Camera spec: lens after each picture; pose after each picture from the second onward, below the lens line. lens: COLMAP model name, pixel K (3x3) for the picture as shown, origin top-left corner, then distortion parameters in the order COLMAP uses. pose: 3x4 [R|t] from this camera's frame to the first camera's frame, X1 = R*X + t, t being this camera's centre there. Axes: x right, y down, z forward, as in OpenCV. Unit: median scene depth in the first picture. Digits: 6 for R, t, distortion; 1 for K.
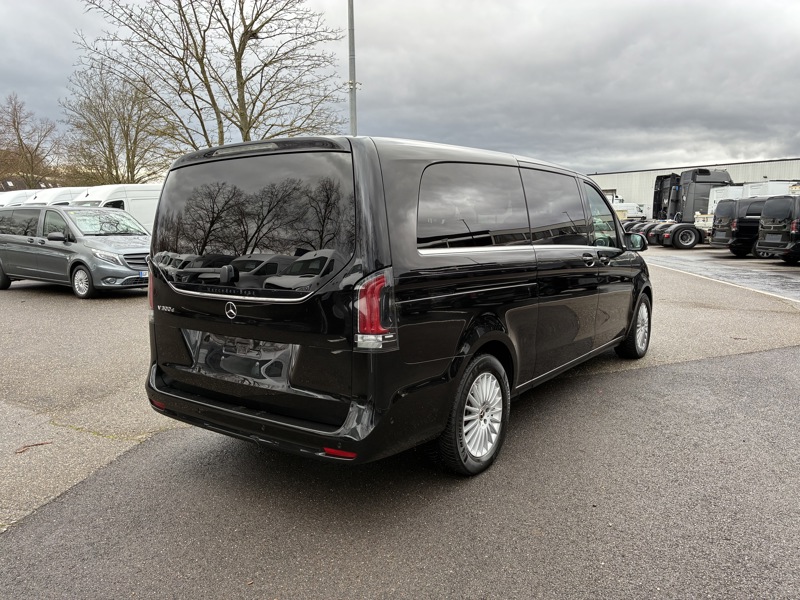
lens RADIAL K [[613.5, 0, 400.0], [0, 613.5, 300.0], [0, 0, 1]] dist [-0.000420, -0.003710]
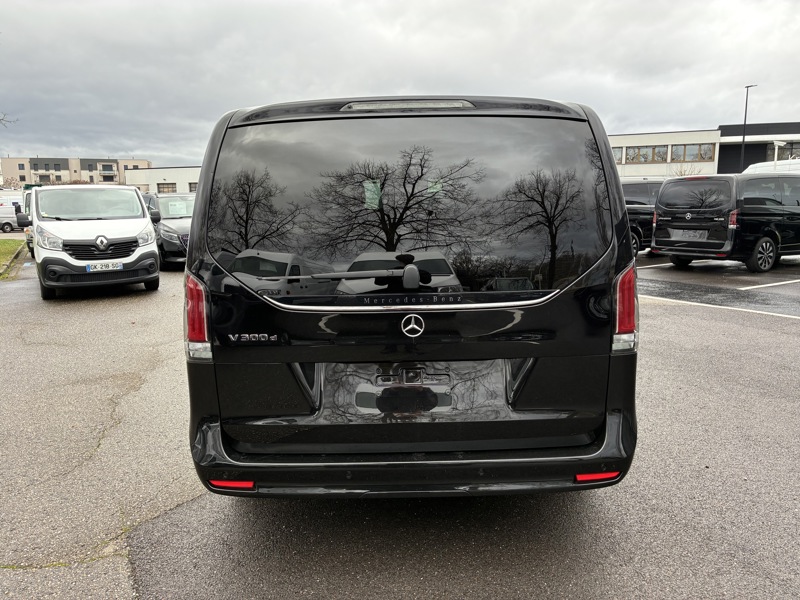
lens RADIAL K [[613.2, 0, 400.0], [0, 613.2, 300.0], [0, 0, 1]] dist [0.028814, -0.030246]
pose [[0.807555, -0.088362, 0.583136, -0.536646], [0.081501, 0.995947, 0.038047, -0.032275], [-0.584134, 0.016801, 0.811483, 0.311832]]
